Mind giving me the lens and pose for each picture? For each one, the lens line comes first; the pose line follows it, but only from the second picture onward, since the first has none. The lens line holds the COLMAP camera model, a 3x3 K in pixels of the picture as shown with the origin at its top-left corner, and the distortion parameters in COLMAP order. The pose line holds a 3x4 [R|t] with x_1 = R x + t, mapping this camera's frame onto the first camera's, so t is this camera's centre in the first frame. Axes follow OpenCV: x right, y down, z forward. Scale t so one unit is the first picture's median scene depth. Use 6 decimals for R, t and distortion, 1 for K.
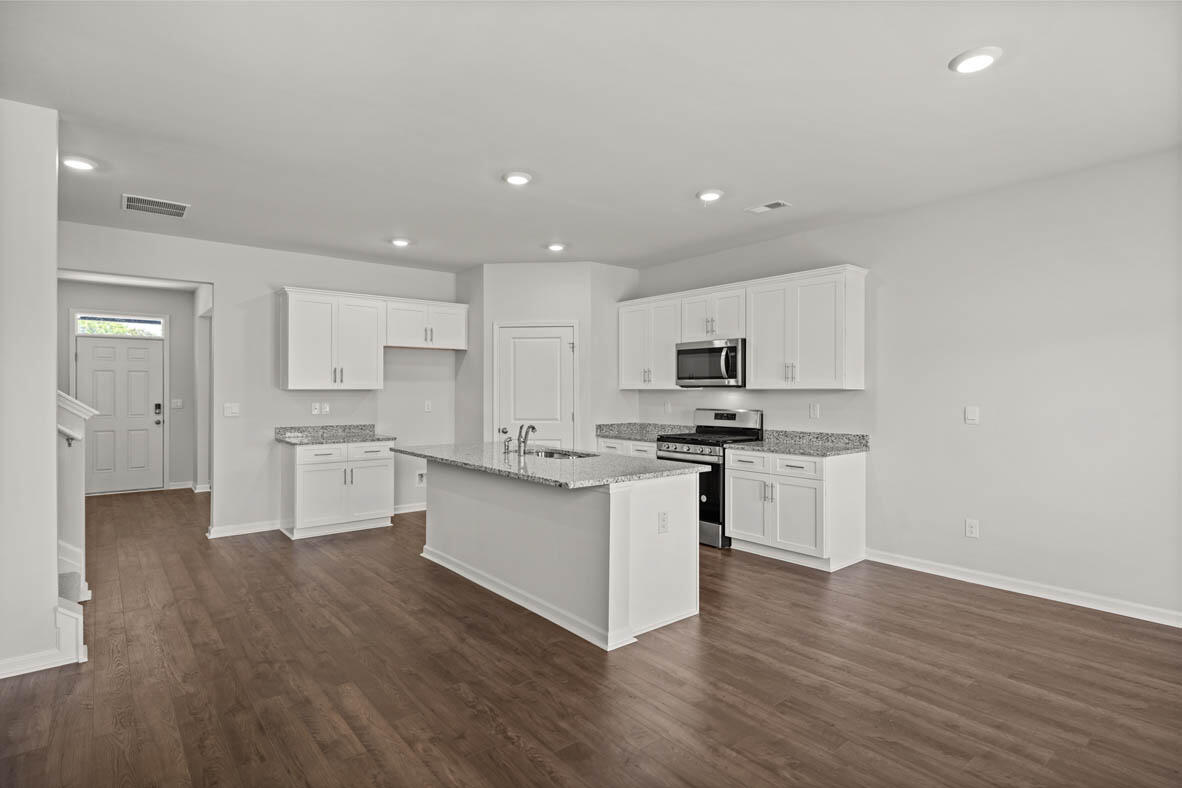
lens RADIAL K [[605.9, 0, 590.2], [0, 605.9, 388.4], [0, 0, 1]] dist [-0.004452, -0.000663]
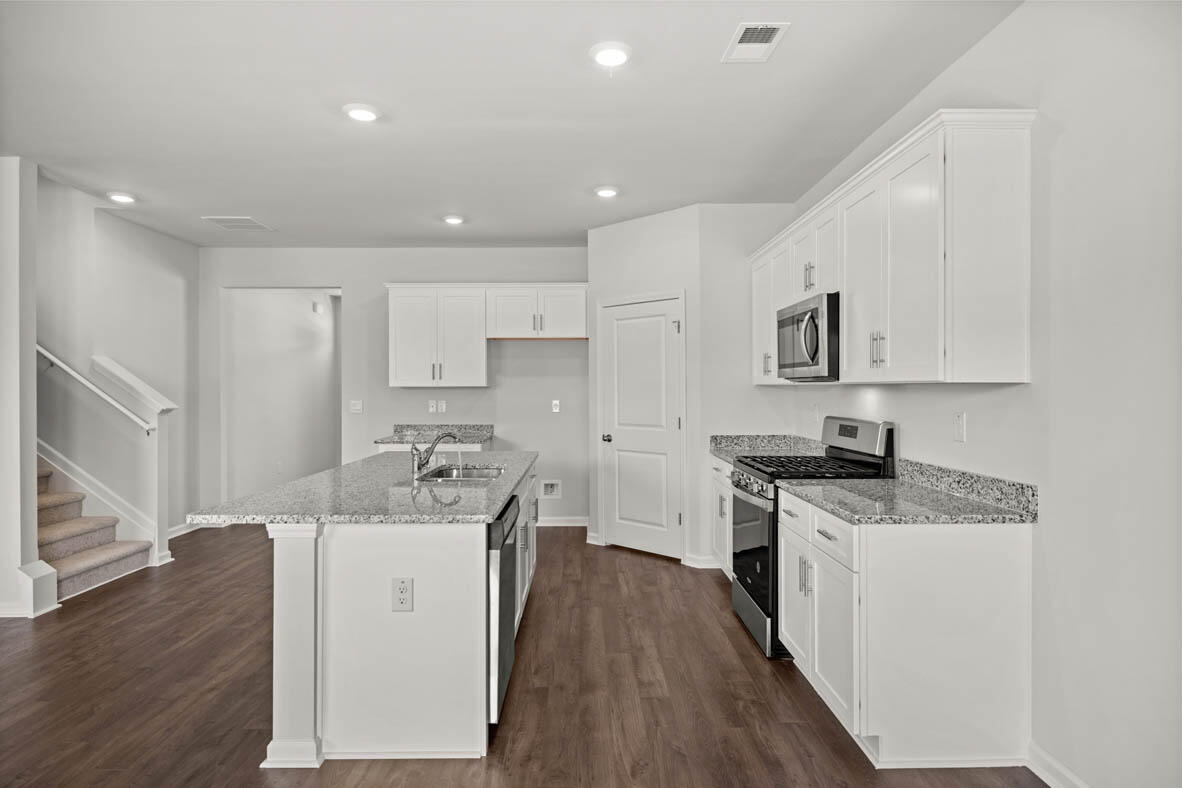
lens RADIAL K [[663.2, 0, 589.3], [0, 663.2, 387.5], [0, 0, 1]] dist [-0.005268, -0.000406]
pose [[0.775582, -0.003197, -0.631239, 0.454434], [0.005906, 0.999980, 0.002192, 0.002194], [0.631220, -0.005428, 0.775585, 0.376603]]
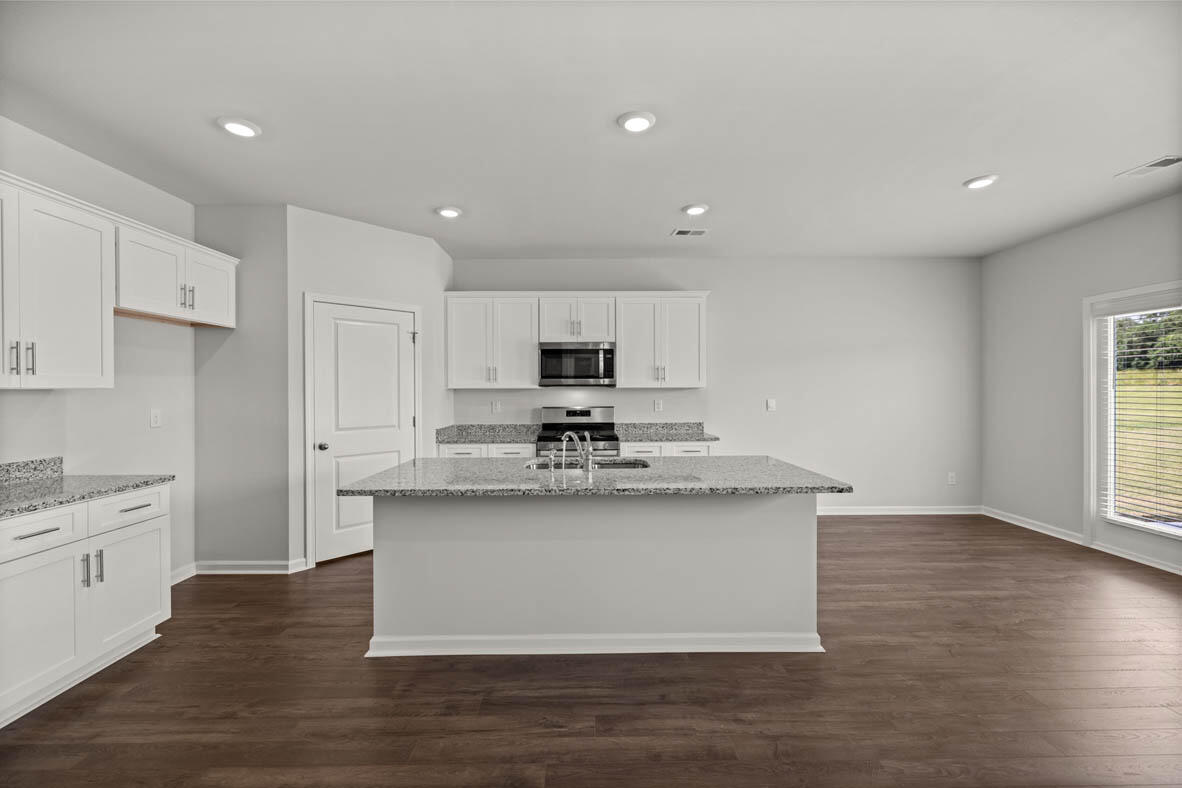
lens RADIAL K [[494.1, 0, 591.7], [0, 494.1, 400.5], [0, 0, 1]] dist [-0.003820, -0.000924]
pose [[0.622909, -0.019595, 0.782049, -0.474460], [0.002570, 0.999732, 0.023001, 0.003317], [-0.782290, -0.012318, 0.622792, 0.460393]]
